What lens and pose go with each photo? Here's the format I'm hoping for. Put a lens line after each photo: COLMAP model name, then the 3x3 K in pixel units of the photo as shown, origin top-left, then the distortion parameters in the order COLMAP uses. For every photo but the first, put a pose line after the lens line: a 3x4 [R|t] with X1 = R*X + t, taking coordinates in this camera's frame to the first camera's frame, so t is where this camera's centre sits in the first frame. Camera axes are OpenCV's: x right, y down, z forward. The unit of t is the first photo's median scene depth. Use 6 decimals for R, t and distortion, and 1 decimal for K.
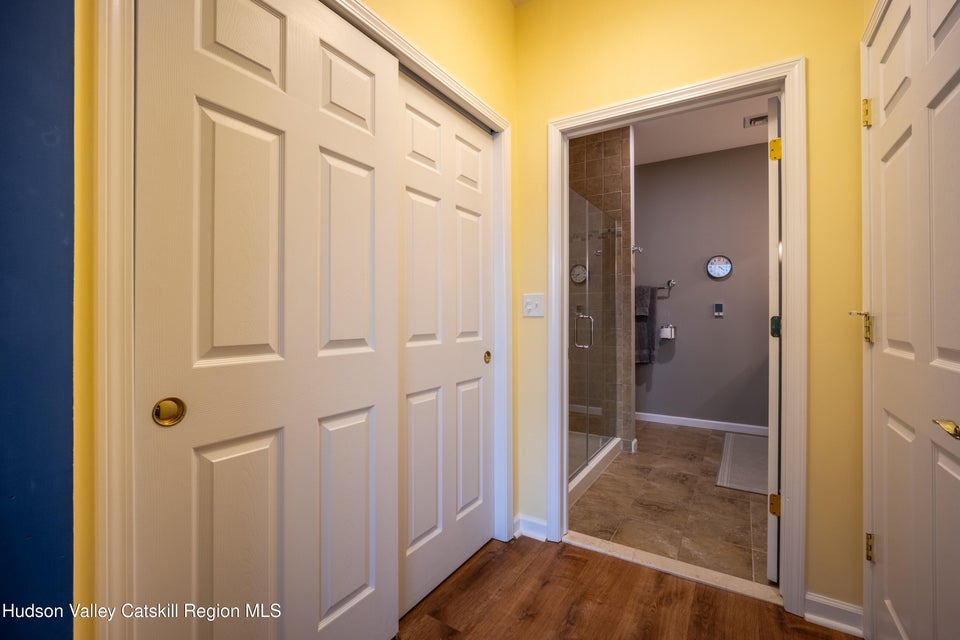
lens RADIAL K [[415.6, 0, 482.1], [0, 415.6, 314.2], [0, 0, 1]] dist [-0.013410, 0.003411]
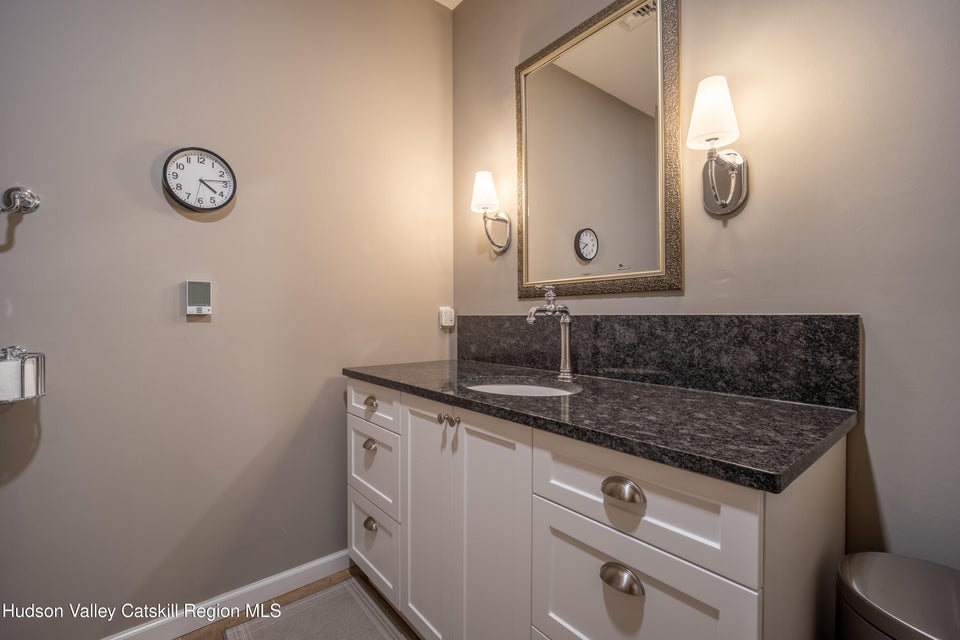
lens RADIAL K [[415.6, 0, 482.1], [0, 415.6, 314.2], [0, 0, 1]] dist [-0.013410, 0.003411]
pose [[0.293487, 0.001094, 0.955963, 0.296700], [-0.002293, 0.999997, -0.000441, 0.002808], [-0.955960, -0.002063, 0.293488, 0.652710]]
